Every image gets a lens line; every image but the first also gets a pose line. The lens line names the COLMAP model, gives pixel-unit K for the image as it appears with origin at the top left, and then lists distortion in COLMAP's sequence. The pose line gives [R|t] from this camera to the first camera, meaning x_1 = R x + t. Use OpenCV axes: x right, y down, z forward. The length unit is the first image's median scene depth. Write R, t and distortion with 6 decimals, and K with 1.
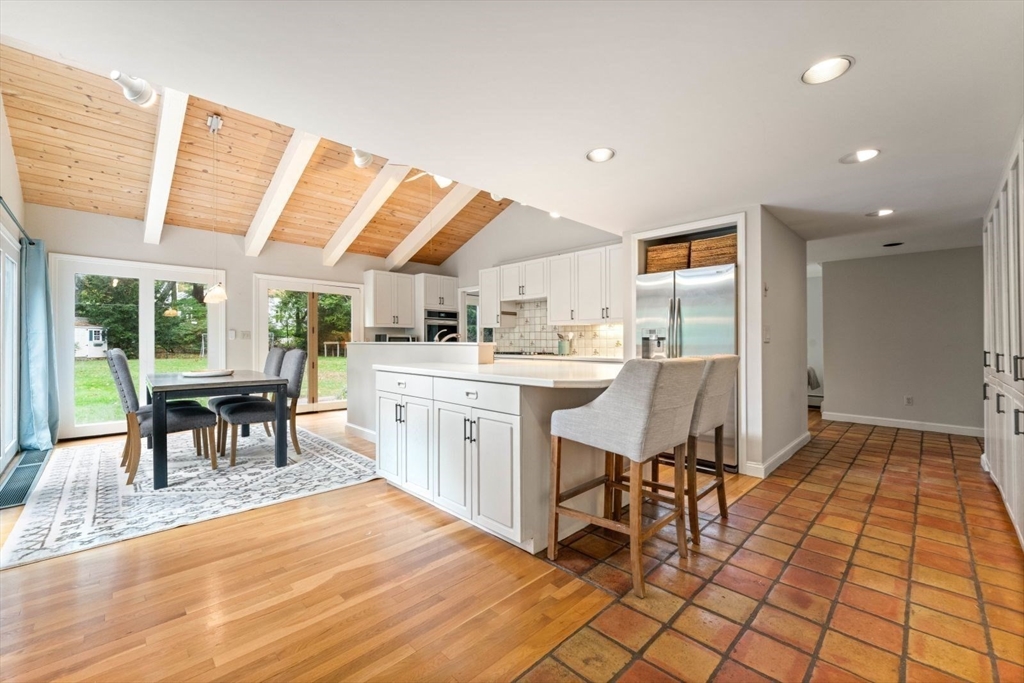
lens RADIAL K [[415.0, 0, 511.1], [0, 415.0, 344.1], [0, 0, 1]] dist [0.000142, 0.000474]
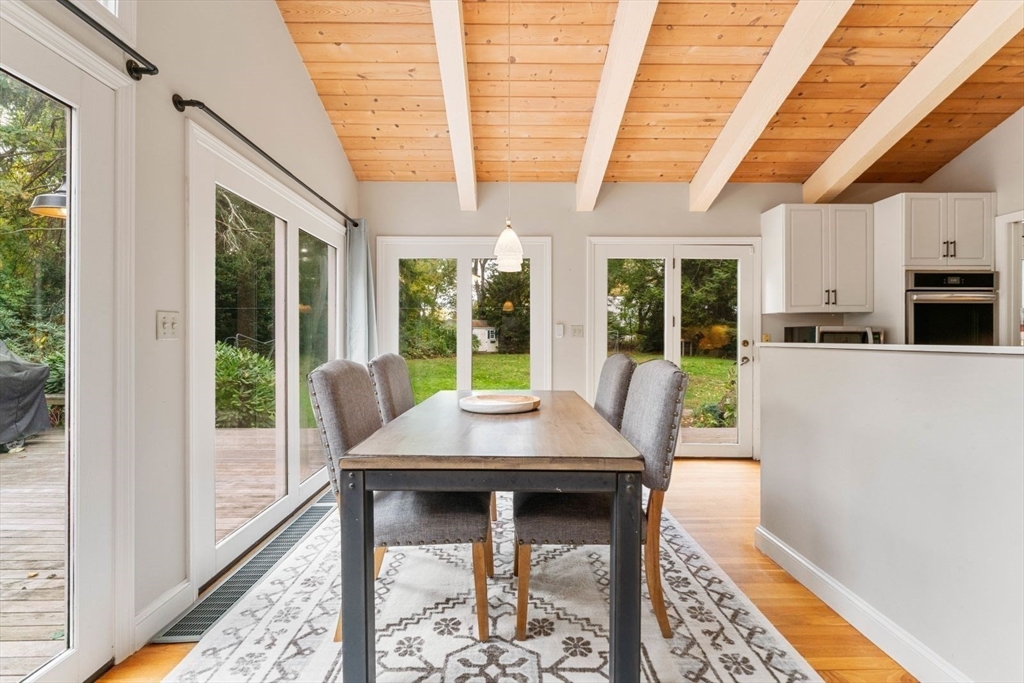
lens RADIAL K [[415.0, 0, 515.5], [0, 415.0, 338.6], [0, 0, 1]] dist [0.000142, 0.000474]
pose [[0.722221, -0.003079, -0.691656, -0.209352], [-0.001057, 0.999984, -0.005556, -0.005525], [0.691662, 0.004743, 0.722206, 0.376199]]
